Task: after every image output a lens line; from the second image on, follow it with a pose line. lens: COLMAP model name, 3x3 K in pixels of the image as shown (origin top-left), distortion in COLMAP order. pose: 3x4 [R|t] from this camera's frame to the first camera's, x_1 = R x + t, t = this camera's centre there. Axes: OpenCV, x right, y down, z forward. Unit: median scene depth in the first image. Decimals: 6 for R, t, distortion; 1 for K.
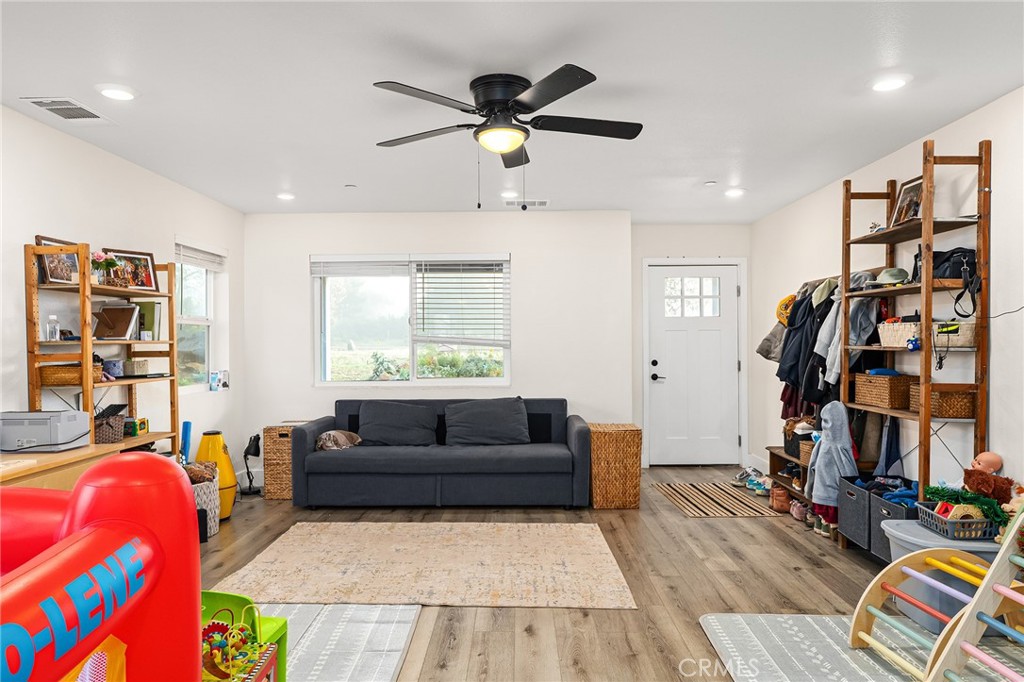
lens RADIAL K [[677.9, 0, 509.5], [0, 677.9, 342.6], [0, 0, 1]] dist [0.000513, -0.004453]
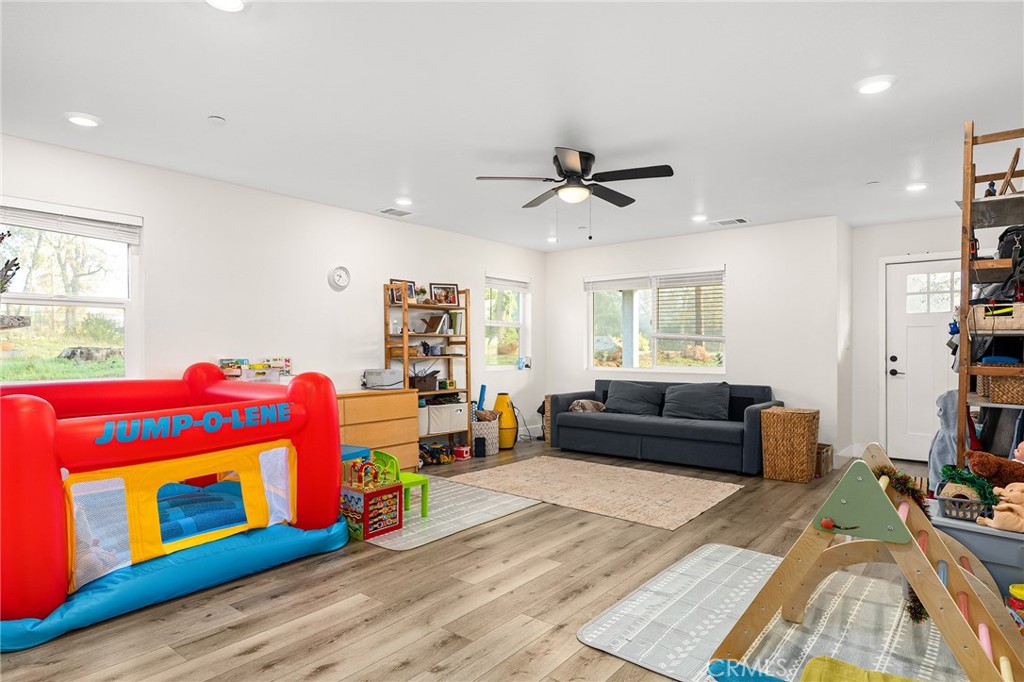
lens RADIAL K [[571.6, 0, 511.5], [0, 571.6, 345.6], [0, 0, 1]] dist [-0.004503, 0.001817]
pose [[0.788670, 0.002636, -0.614811, 0.471645], [-0.006514, 0.999971, -0.004069, 0.028869], [0.614782, 0.007214, 0.788664, -0.056127]]
